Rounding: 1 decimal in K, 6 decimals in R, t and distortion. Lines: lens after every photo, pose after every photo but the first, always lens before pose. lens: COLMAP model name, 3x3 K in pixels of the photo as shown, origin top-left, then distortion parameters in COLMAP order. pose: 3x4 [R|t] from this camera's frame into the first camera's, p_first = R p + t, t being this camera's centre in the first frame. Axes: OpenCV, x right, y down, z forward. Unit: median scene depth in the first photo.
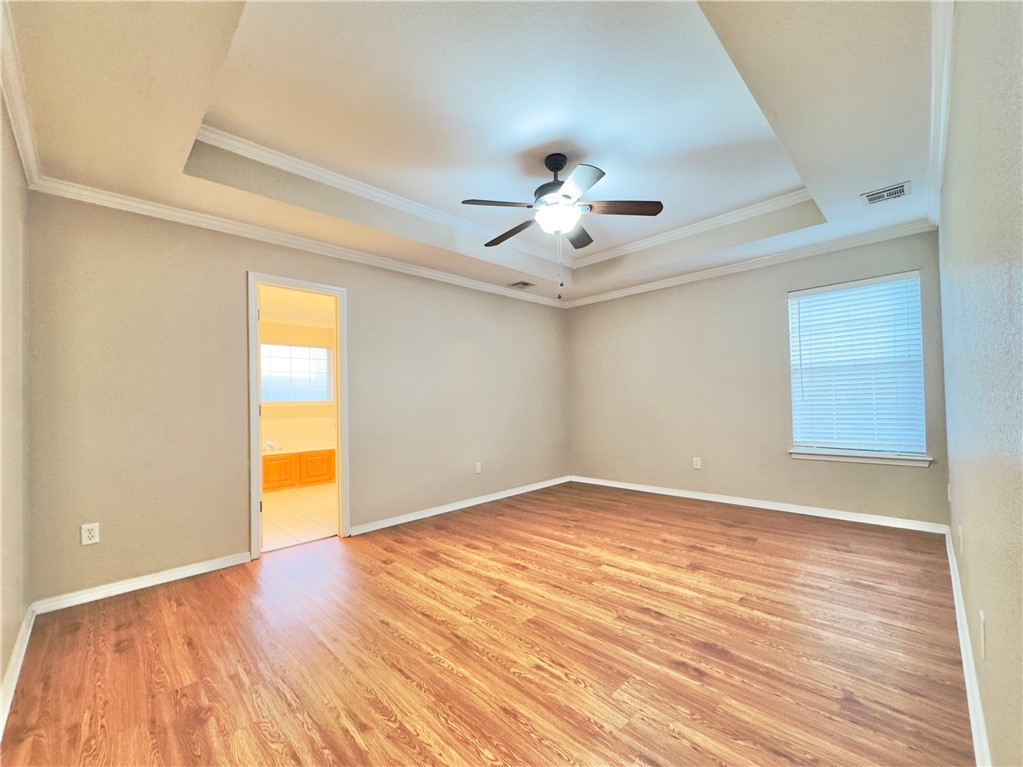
lens RADIAL K [[416.6, 0, 511.2], [0, 416.6, 397.4], [0, 0, 1]] dist [-0.001257, -0.000073]
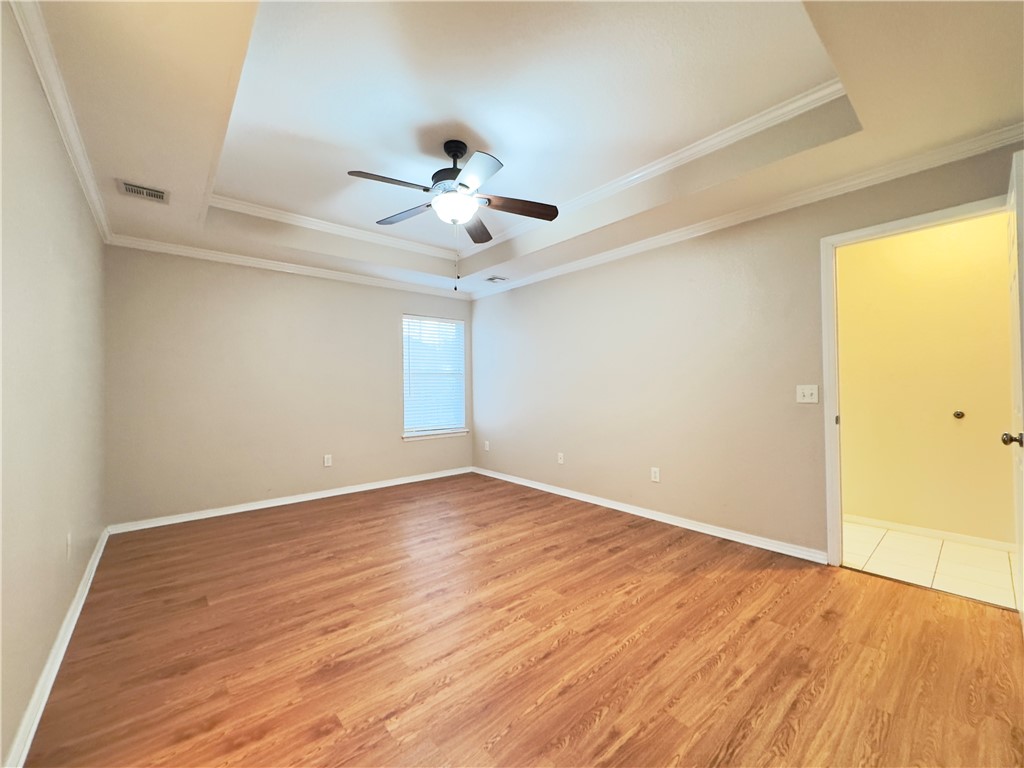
lens RADIAL K [[411.0, 0, 512.4], [0, 411.0, 380.2], [0, 0, 1]] dist [-0.002654, -0.000226]
pose [[0.076161, 0.042707, 0.996181, -0.816113], [0.000945, 0.999079, -0.042904, 0.014950], [-0.997095, 0.004209, 0.076050, 0.793585]]
